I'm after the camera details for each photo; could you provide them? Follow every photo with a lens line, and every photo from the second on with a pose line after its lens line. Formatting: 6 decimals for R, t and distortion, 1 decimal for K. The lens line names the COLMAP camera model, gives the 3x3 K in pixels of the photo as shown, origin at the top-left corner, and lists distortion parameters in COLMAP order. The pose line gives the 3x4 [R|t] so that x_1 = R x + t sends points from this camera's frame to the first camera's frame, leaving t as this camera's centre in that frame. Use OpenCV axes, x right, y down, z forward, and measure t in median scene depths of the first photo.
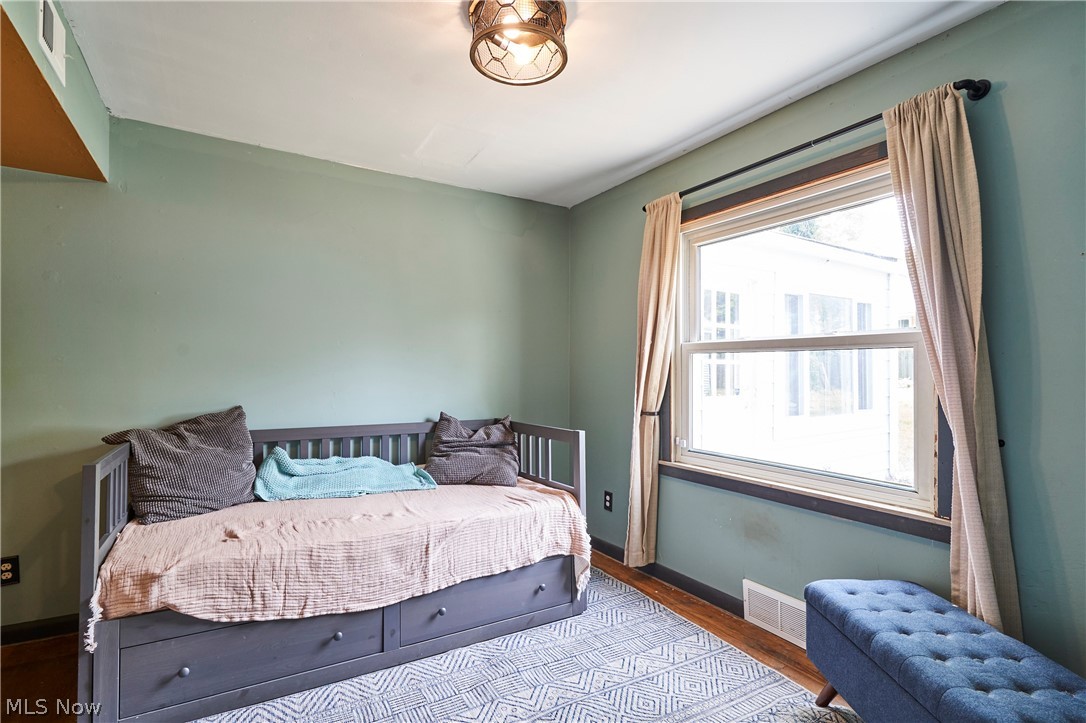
lens RADIAL K [[538.3, 0, 540.3], [0, 538.3, 360.8], [0, 0, 1]] dist [0.002309, -0.001627]
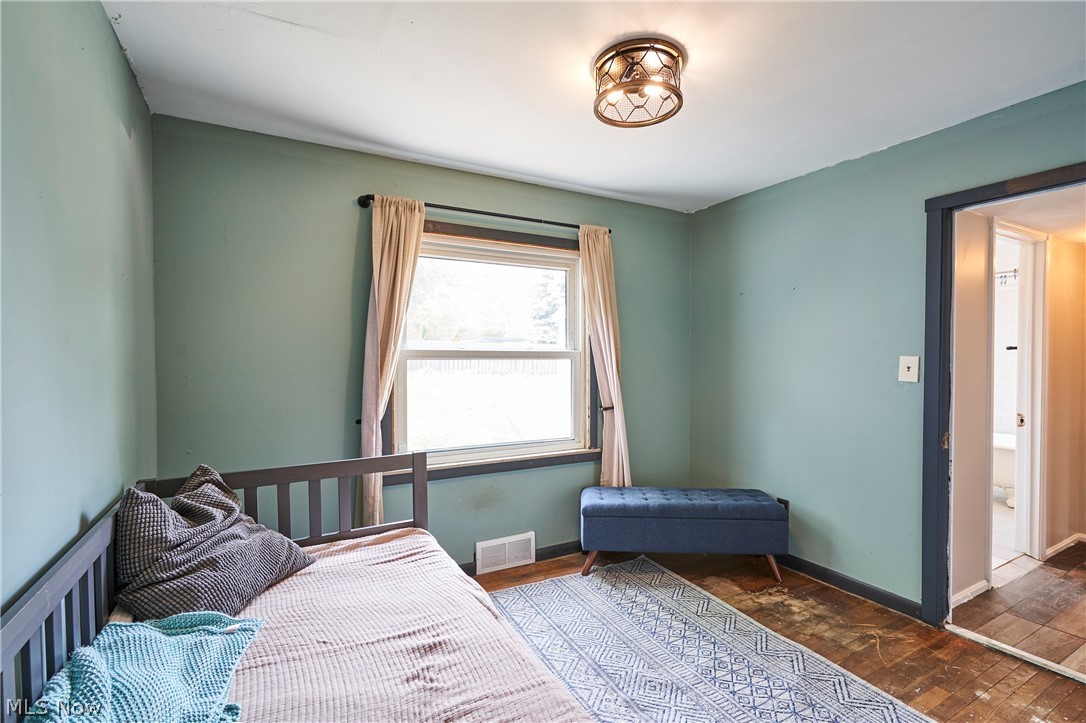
lens RADIAL K [[515.7, 0, 544.0], [0, 515.7, 367.7], [0, 0, 1]] dist [-0.002060, 0.000221]
pose [[-0.005561, -0.019459, 0.999795, -0.820077], [-0.015442, 0.999693, 0.019371, -0.024663], [-0.999865, -0.015331, -0.005860, 0.882280]]
